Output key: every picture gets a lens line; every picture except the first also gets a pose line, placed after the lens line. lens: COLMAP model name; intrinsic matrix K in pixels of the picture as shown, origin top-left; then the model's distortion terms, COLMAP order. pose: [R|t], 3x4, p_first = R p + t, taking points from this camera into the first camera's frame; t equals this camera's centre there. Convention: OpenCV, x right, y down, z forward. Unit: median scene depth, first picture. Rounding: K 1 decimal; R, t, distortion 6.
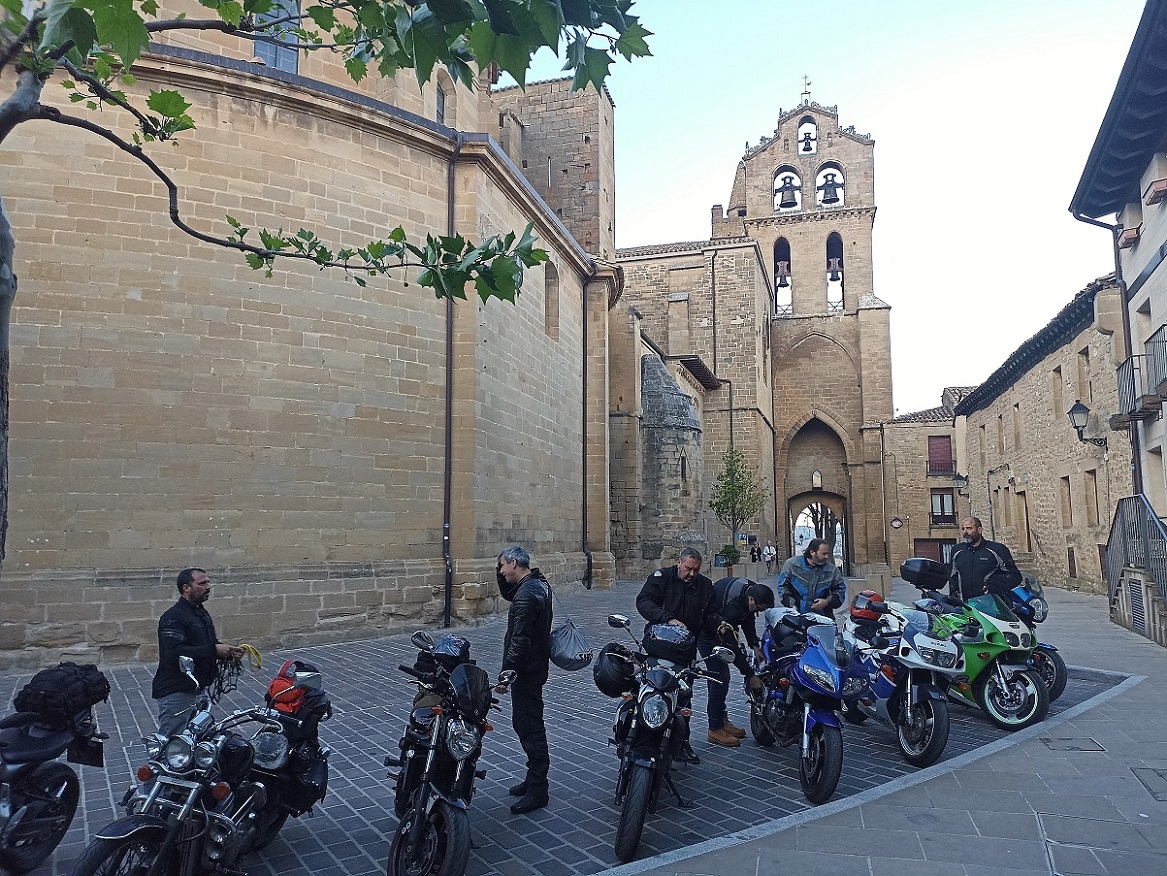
lens RADIAL K [[861.5, 0, 582.9], [0, 861.5, 435.9], [0, 0, 1]] dist [0.015349, 0.002462]
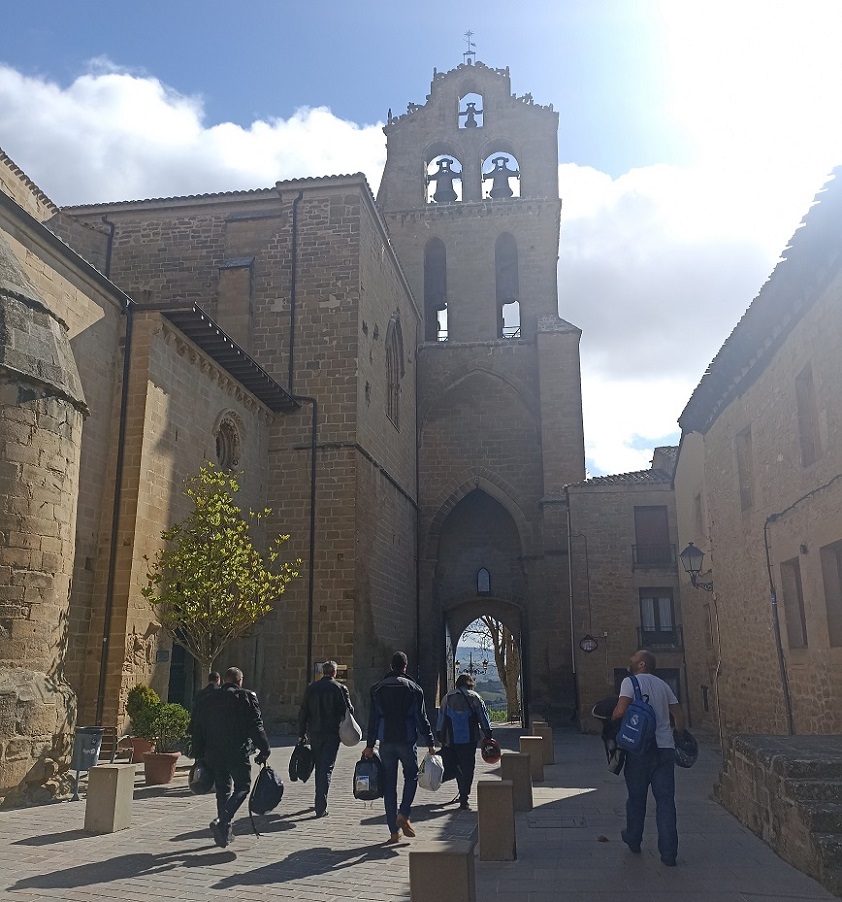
lens RADIAL K [[872.3, 0, 421.9], [0, 872.3, 450.8], [0, 0, 1]] dist [0.004906, 0.000000]
pose [[0.989762, 0.030443, 0.139446, 0.126483], [-0.013696, 0.992738, -0.119515, 0.033042], [-0.142072, 0.116382, 0.982991, 0.316465]]
